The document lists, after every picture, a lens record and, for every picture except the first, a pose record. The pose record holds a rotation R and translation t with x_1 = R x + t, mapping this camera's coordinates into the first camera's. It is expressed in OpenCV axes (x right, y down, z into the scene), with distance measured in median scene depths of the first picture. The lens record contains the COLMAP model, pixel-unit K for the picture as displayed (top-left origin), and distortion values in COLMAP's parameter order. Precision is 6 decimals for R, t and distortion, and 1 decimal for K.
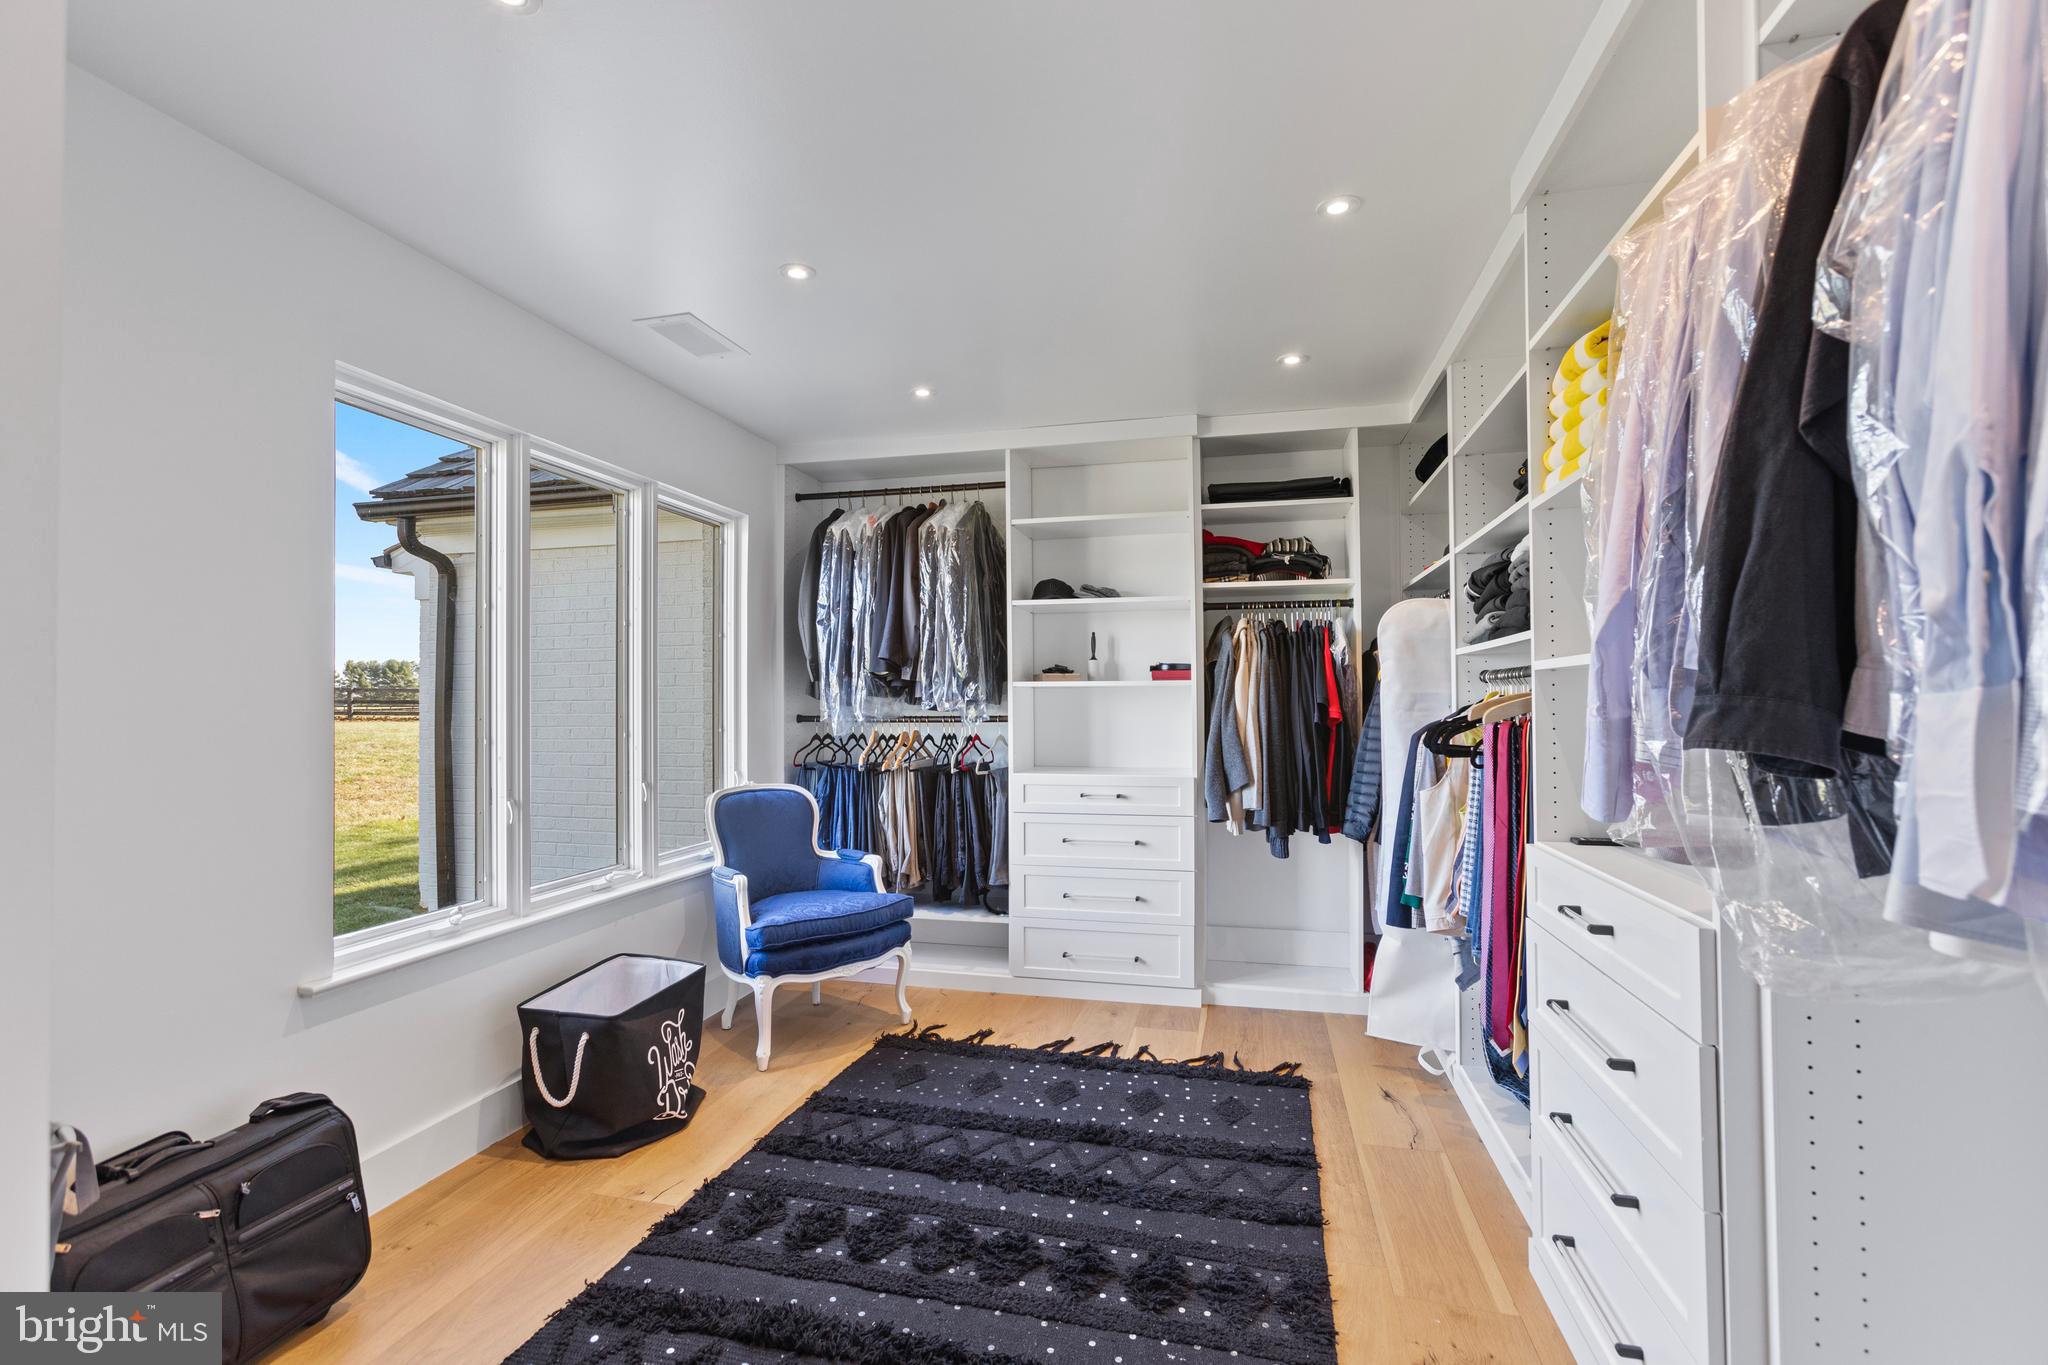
lens RADIAL K [[922.2, 0, 1024.7], [0, 922.2, 693.1], [0, 0, 1]] dist [0.002658, 0.001977]
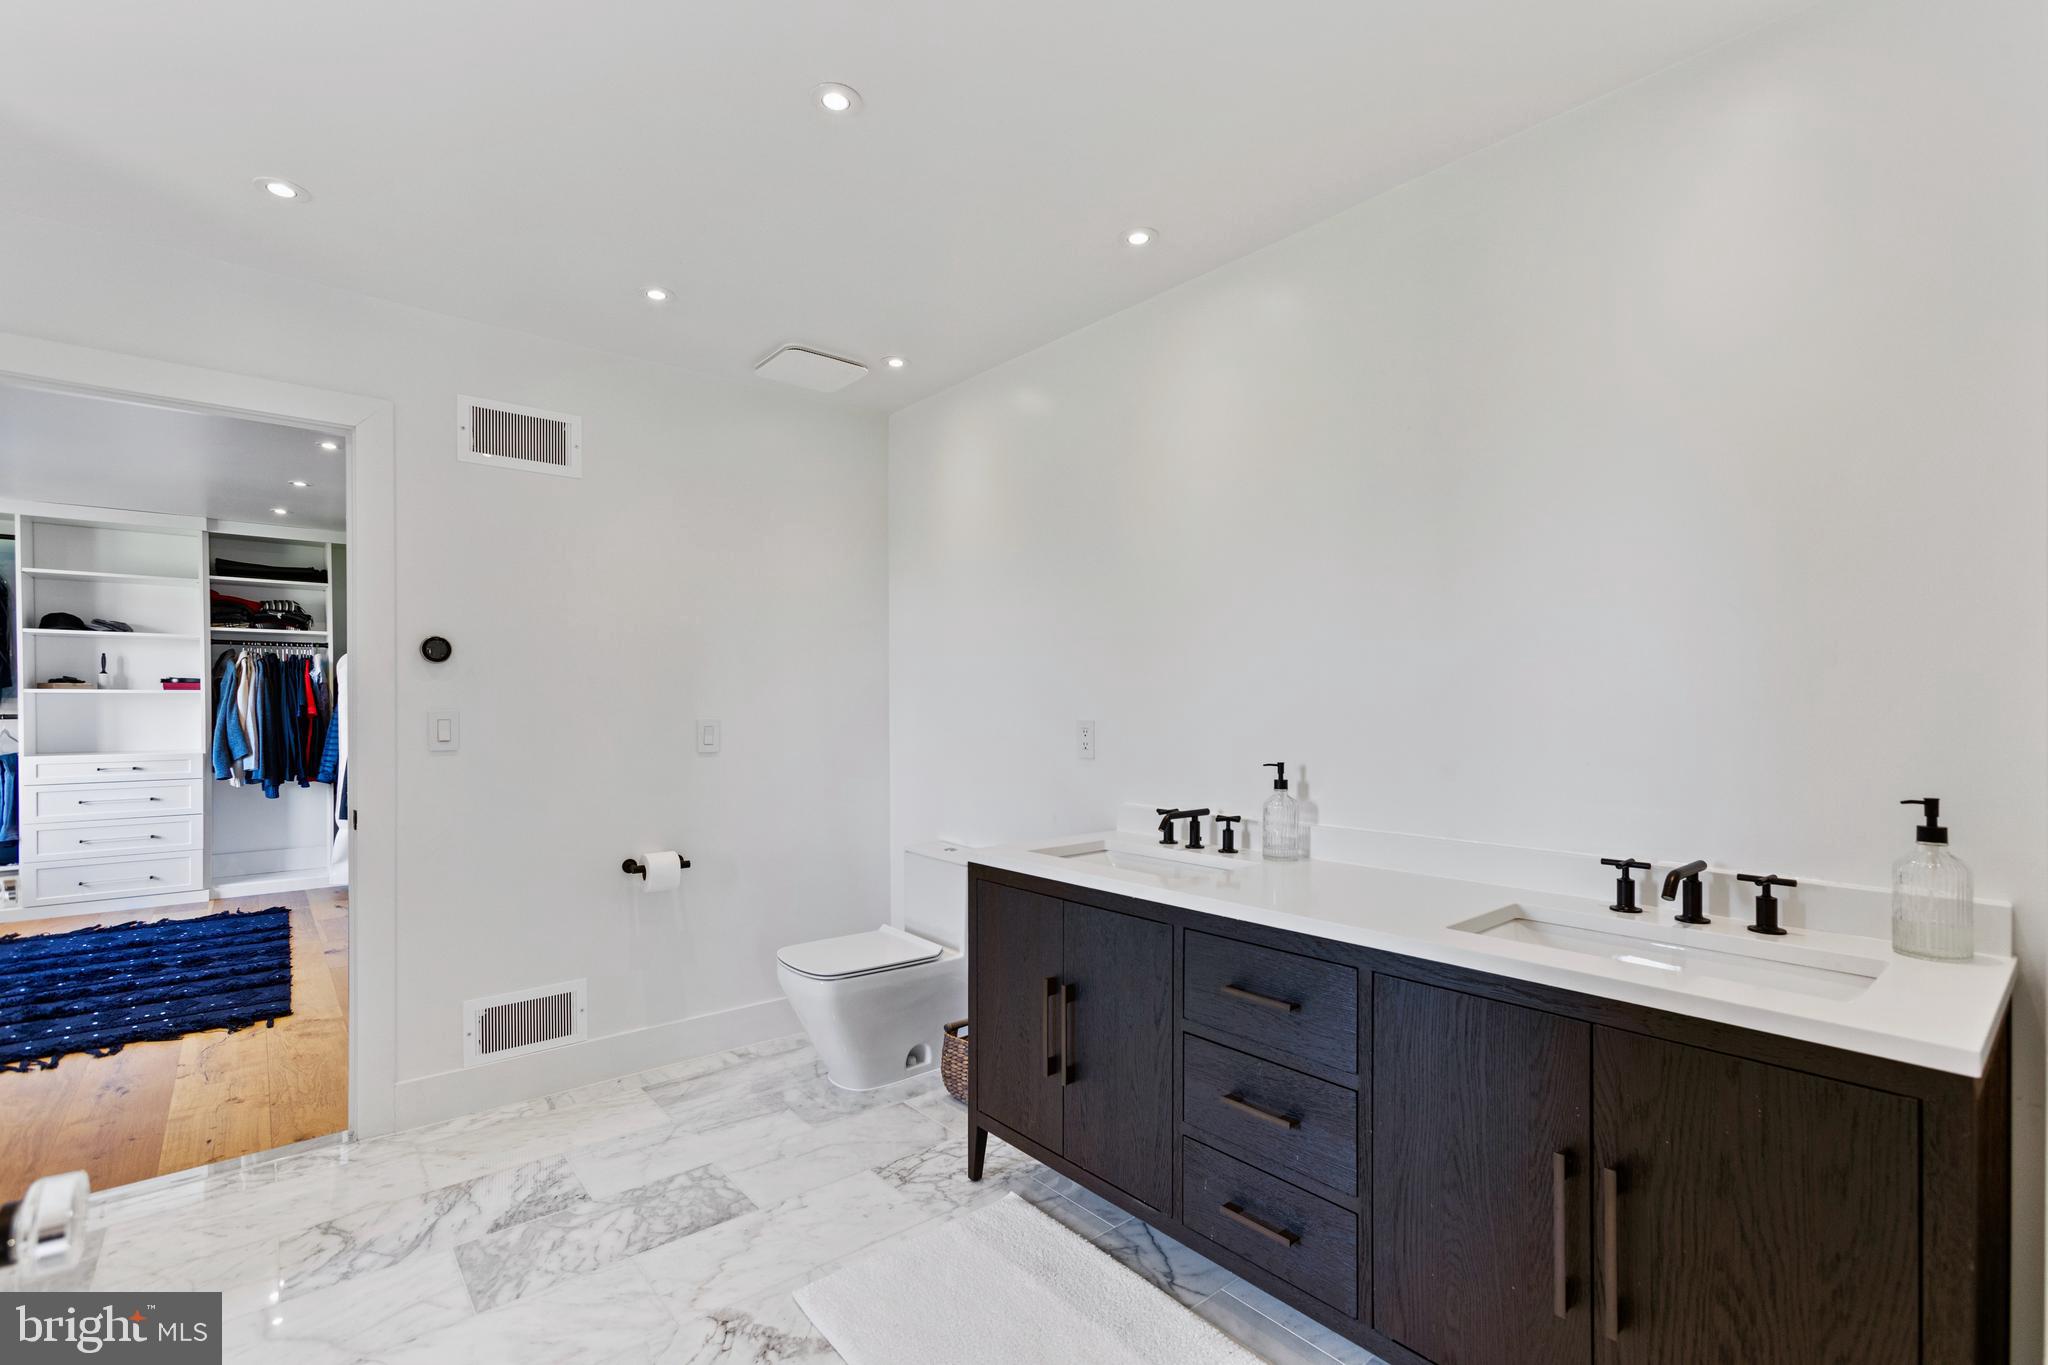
lens RADIAL K [[922.2, 0, 1024.8], [0, 922.2, 703.3], [0, 0, 1]] dist [0.002658, 0.001977]
pose [[0.593270, 0.003041, 0.804998, -0.243376], [-0.004116, 0.999991, -0.000745, 0.003484], [-0.804993, -0.002871, 0.593277, -1.010159]]
